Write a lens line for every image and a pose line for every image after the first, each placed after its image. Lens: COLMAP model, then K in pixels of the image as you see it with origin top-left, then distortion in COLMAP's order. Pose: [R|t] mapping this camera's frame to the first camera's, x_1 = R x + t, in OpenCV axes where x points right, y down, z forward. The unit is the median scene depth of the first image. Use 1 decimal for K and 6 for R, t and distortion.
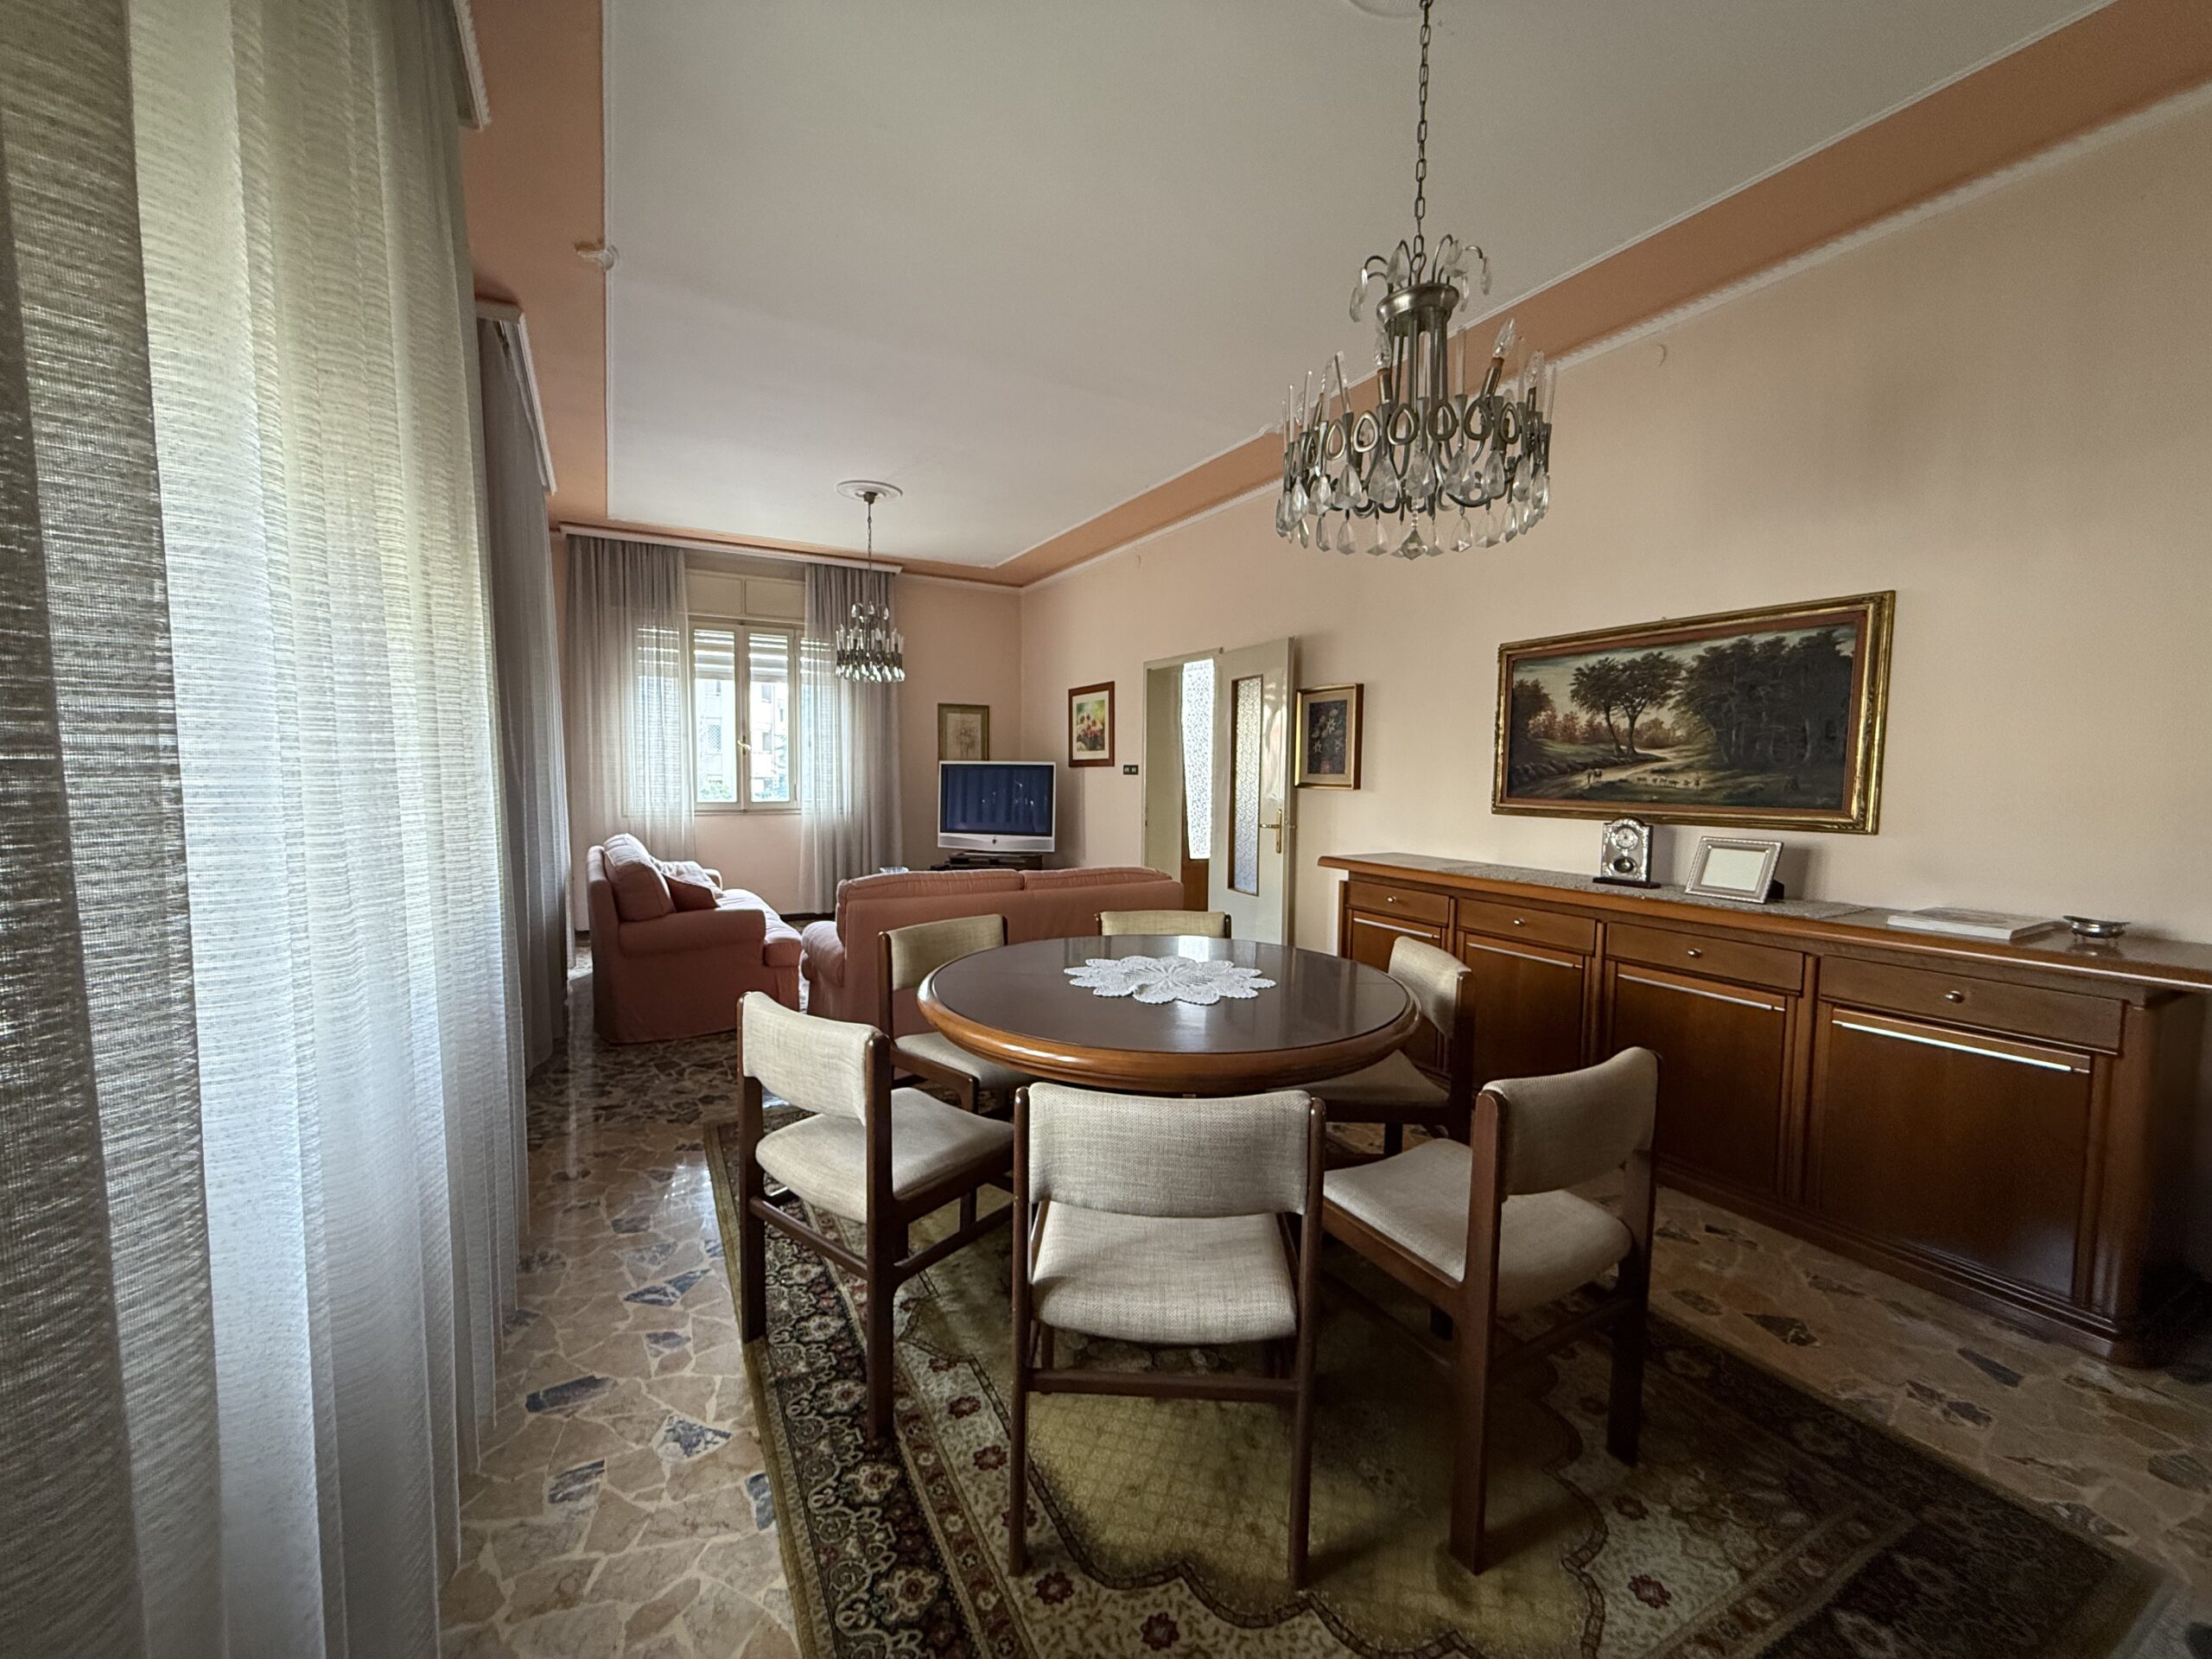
lens RADIAL K [[880.2, 0, 1100.4], [0, 880.2, 827.2], [0, 0, 1]] dist [0.000298, -0.000060]
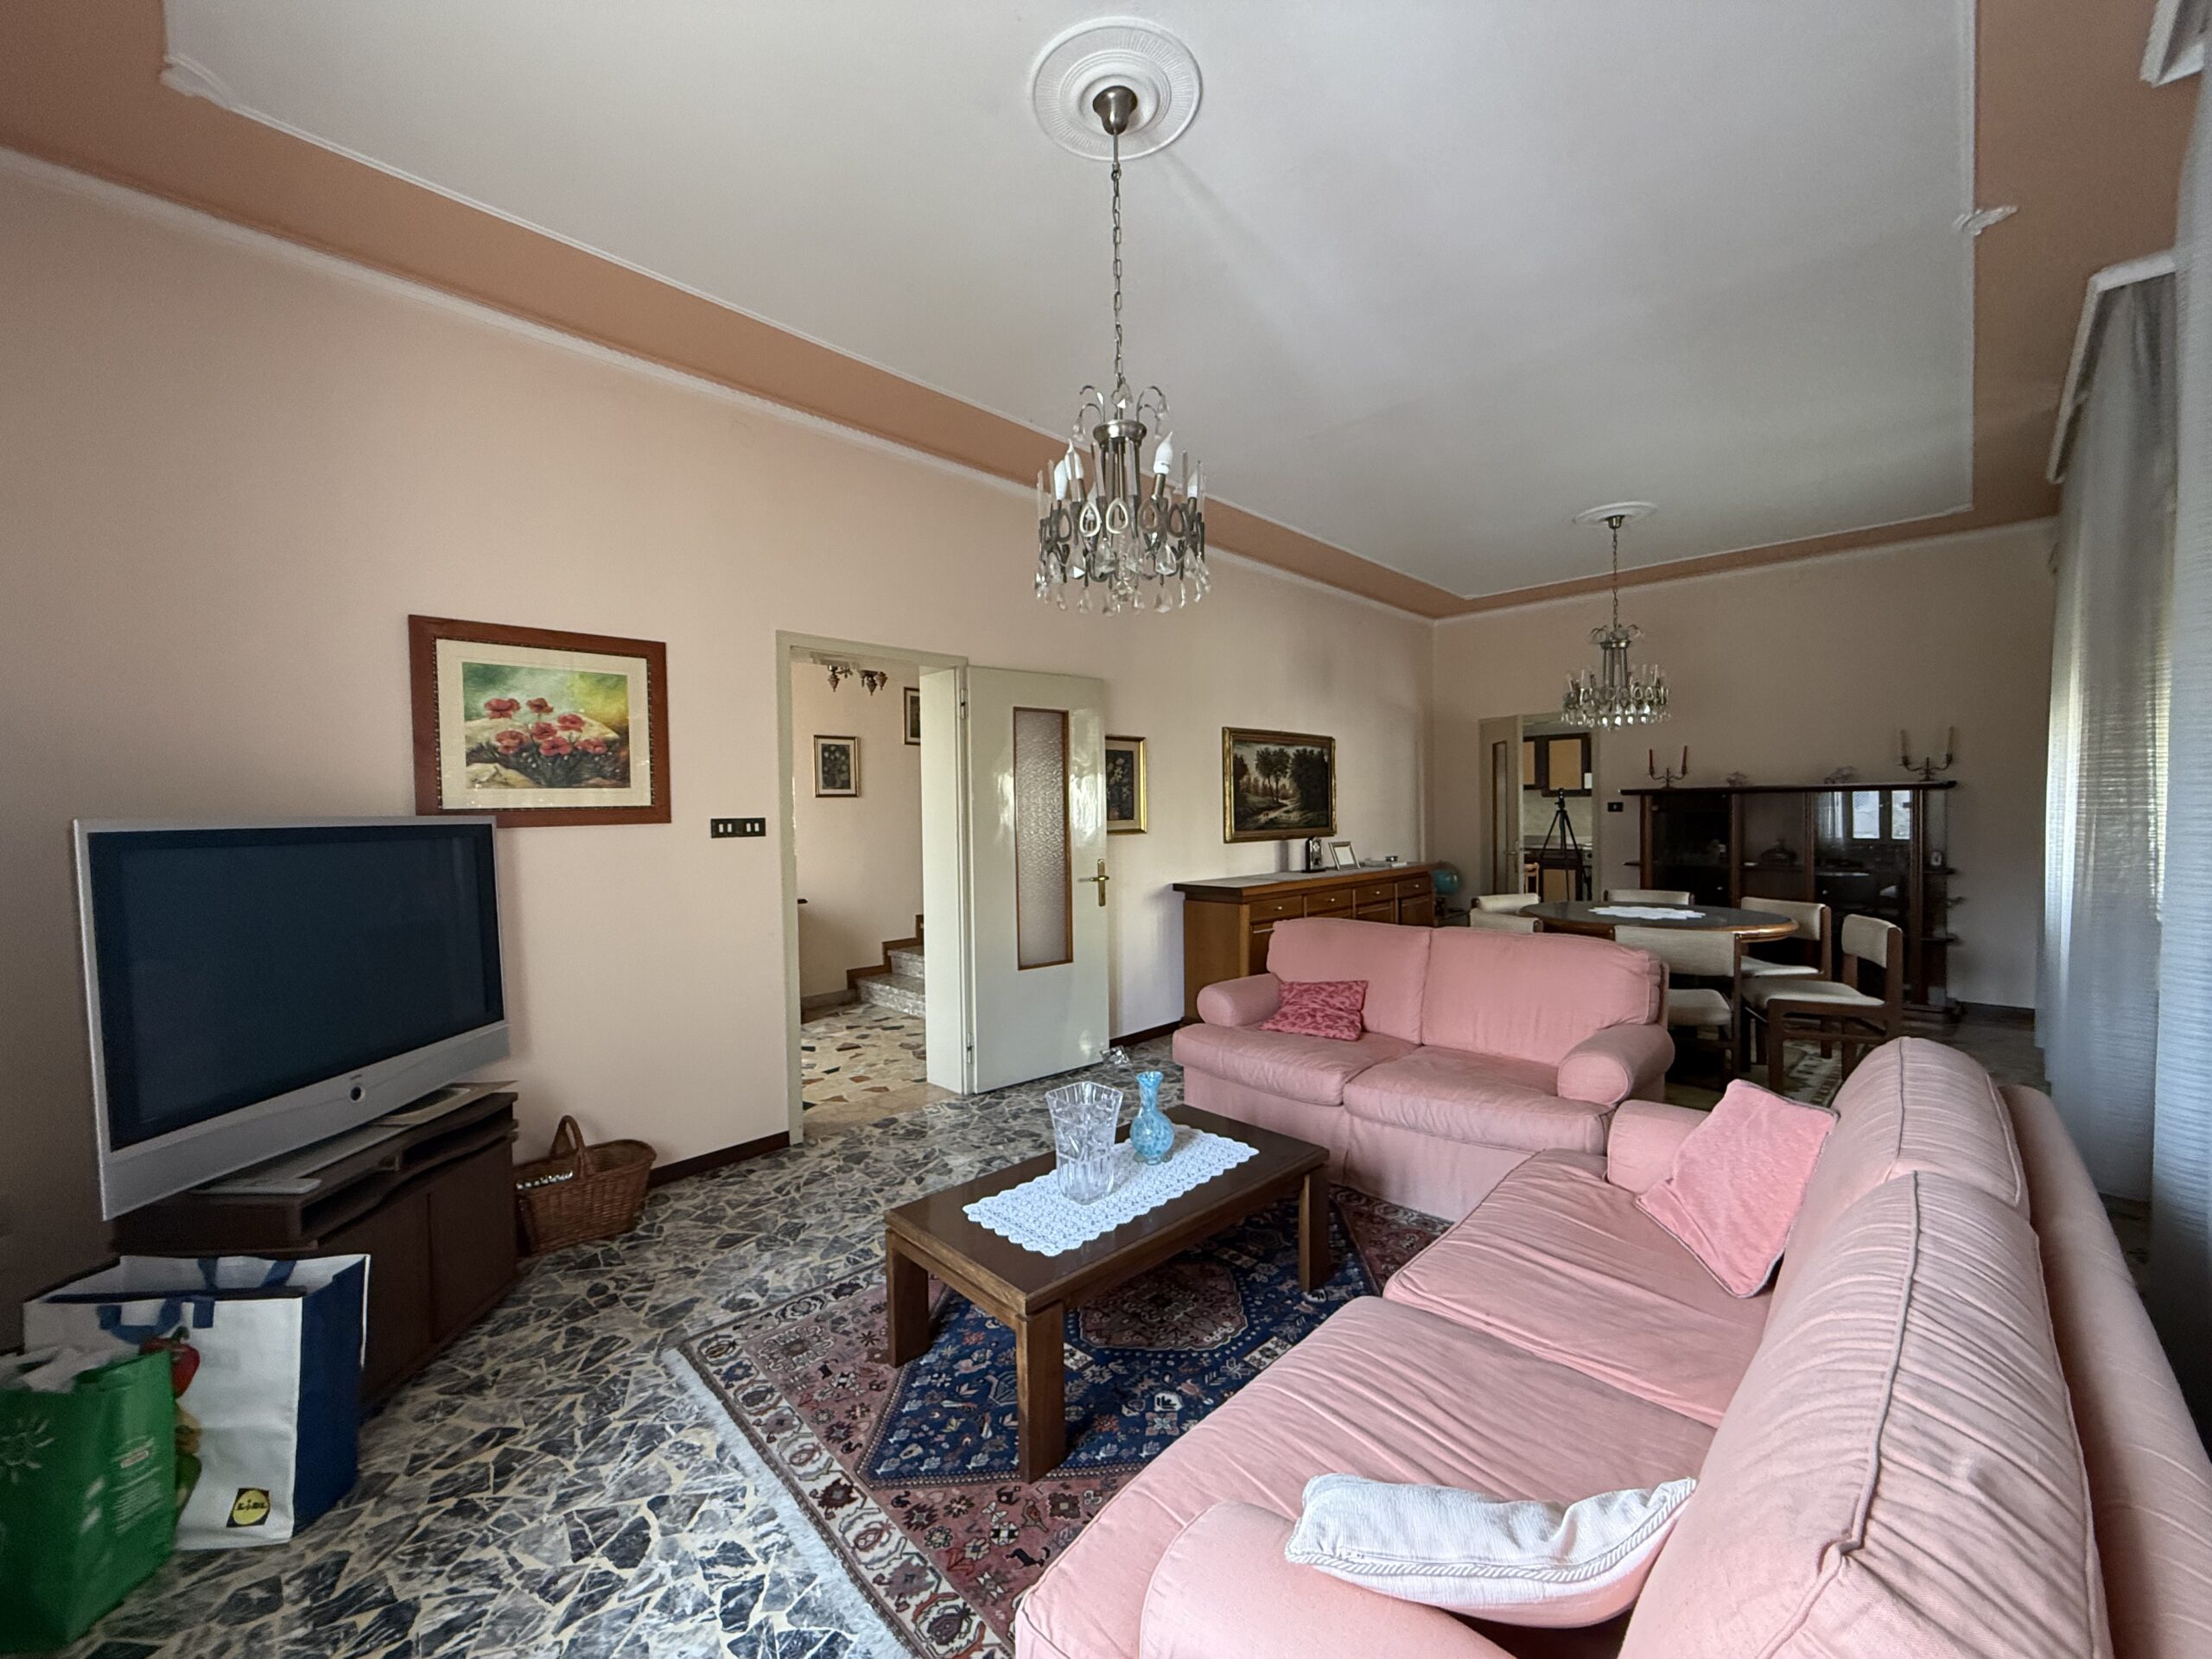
lens RADIAL K [[880.2, 0, 1100.4], [0, 880.2, 827.2], [0, 0, 1]] dist [0.000298, -0.000060]
pose [[-0.279653, -0.017710, 0.959938, -0.808077], [0.081224, 0.995809, 0.042034, -0.109430], [-0.956659, 0.089725, -0.277043, 1.466388]]
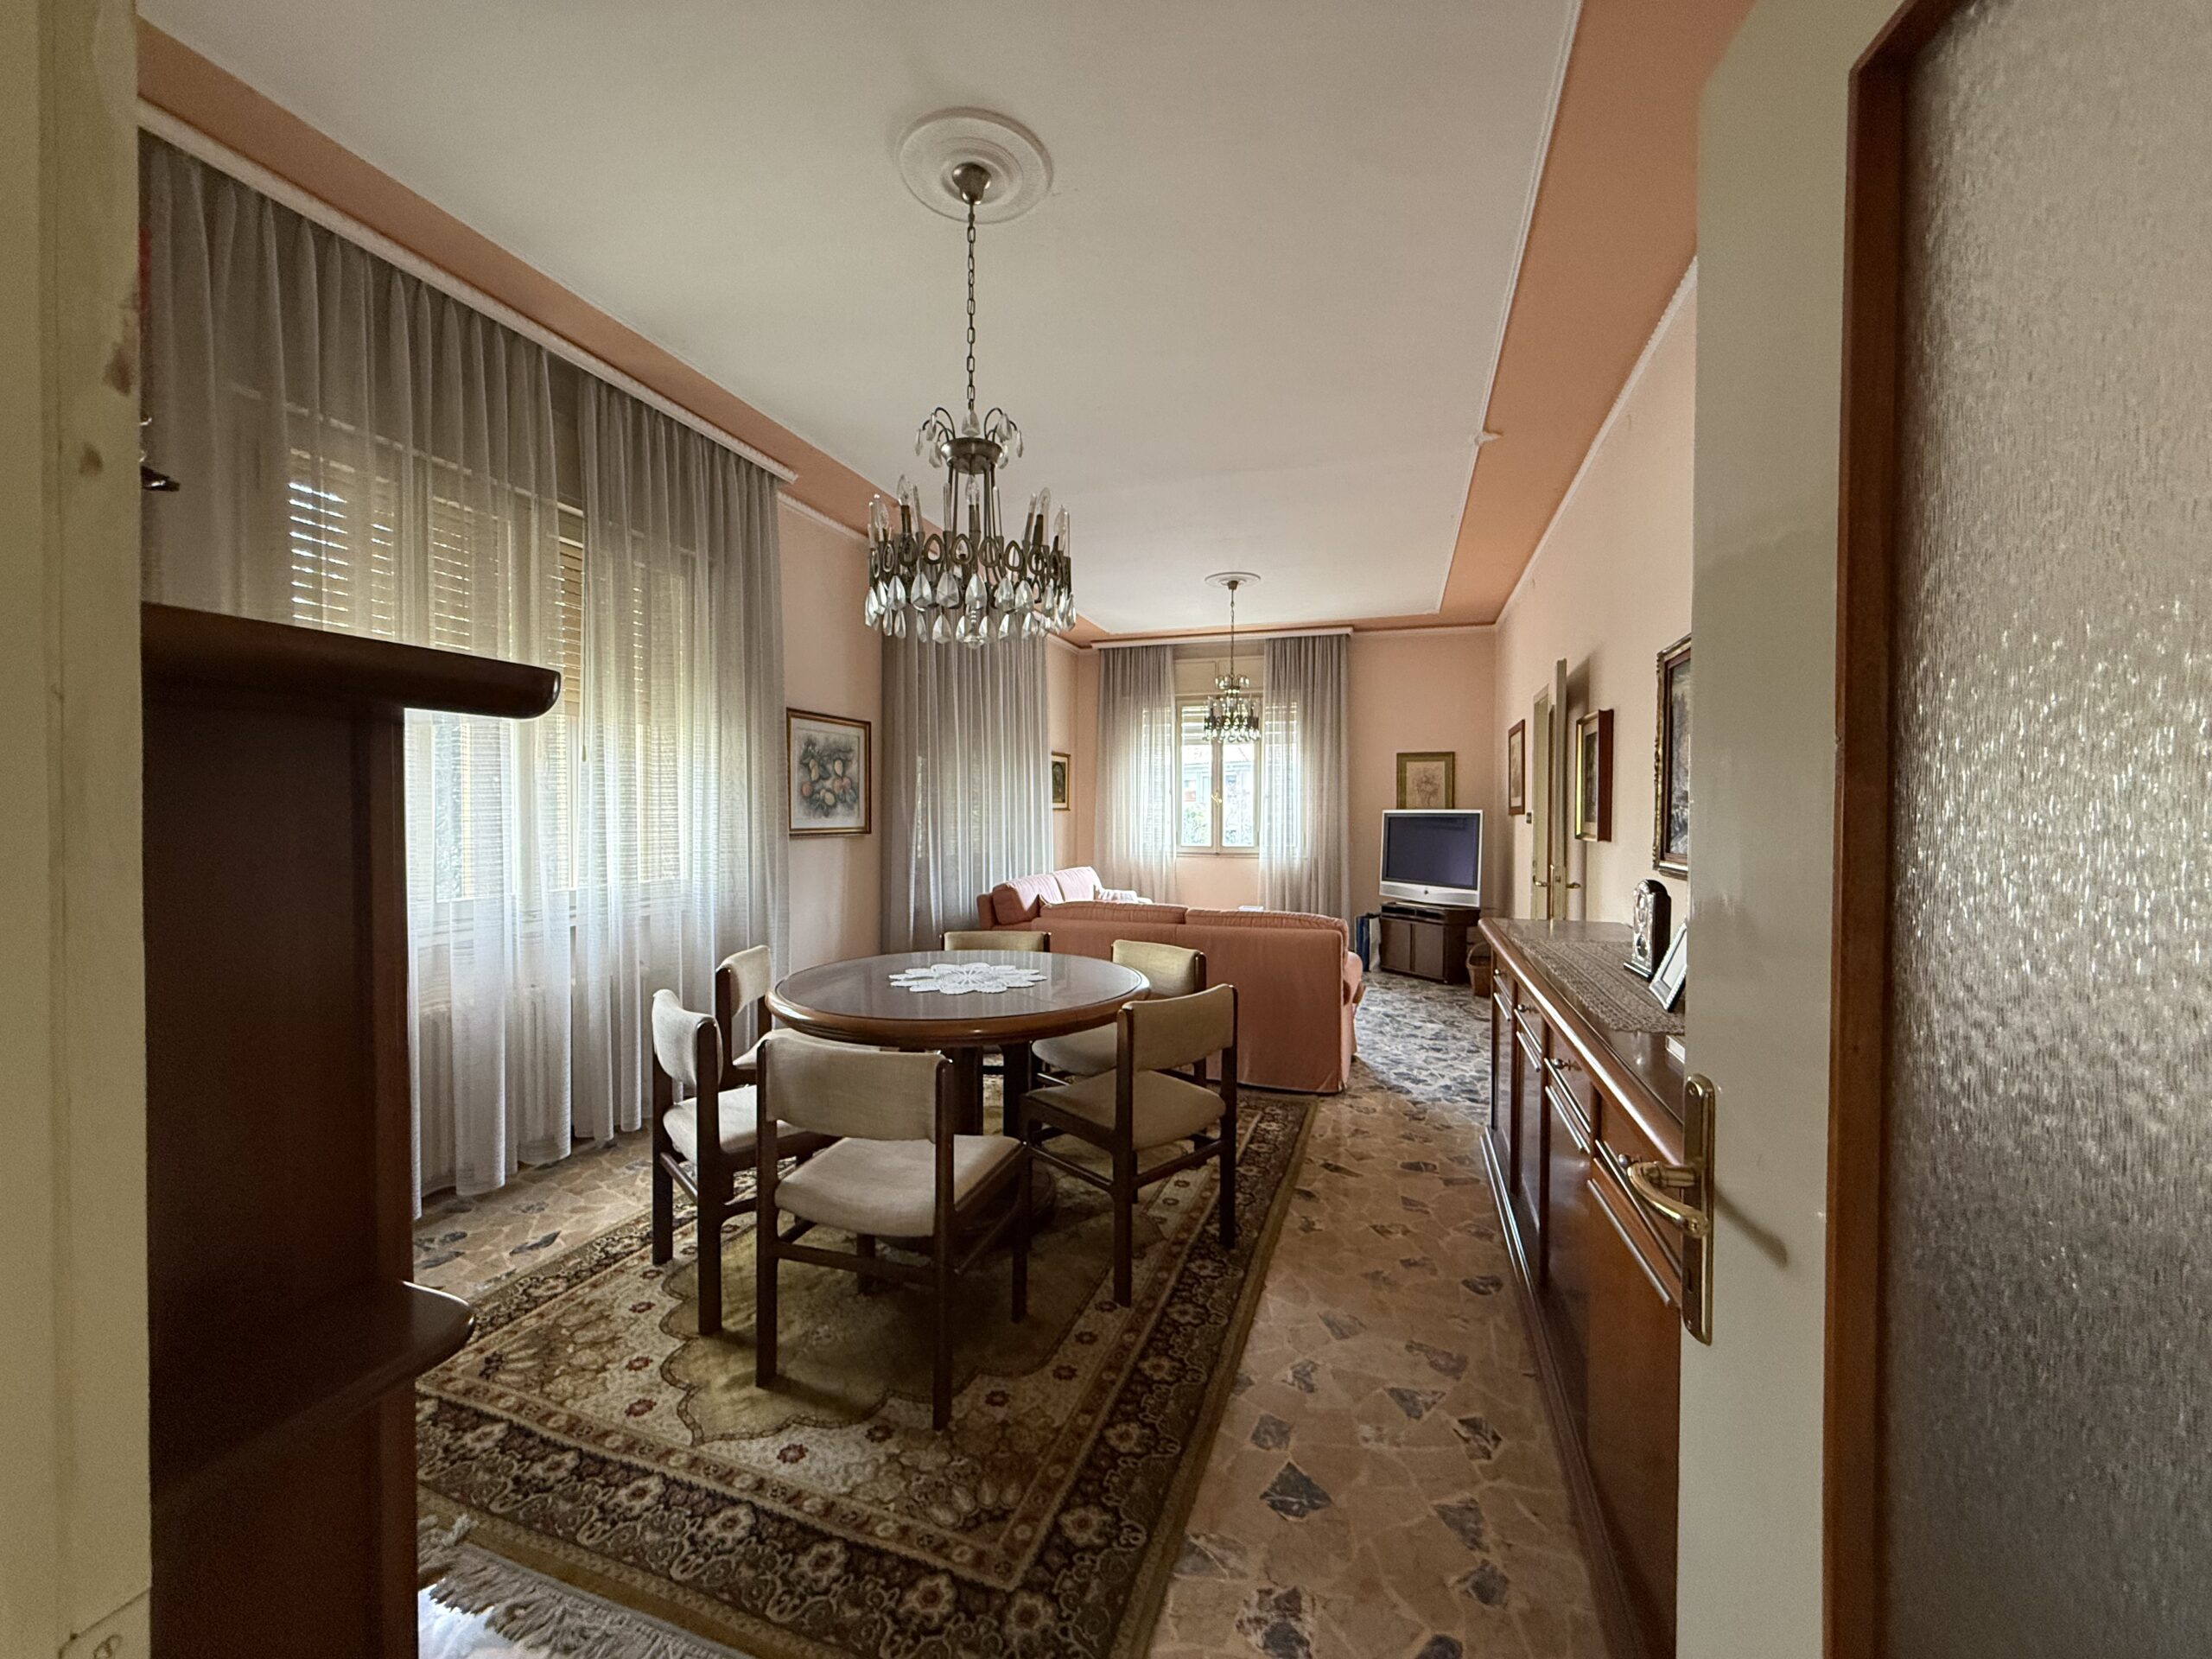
lens RADIAL K [[880.2, 0, 1100.4], [0, 880.2, 827.2], [0, 0, 1]] dist [0.000298, -0.000060]
pose [[0.675570, 0.004619, -0.737282, 0.615423], [-0.046278, 0.998274, -0.036150, -0.006569], [0.735842, 0.058542, 0.674617, 0.134656]]
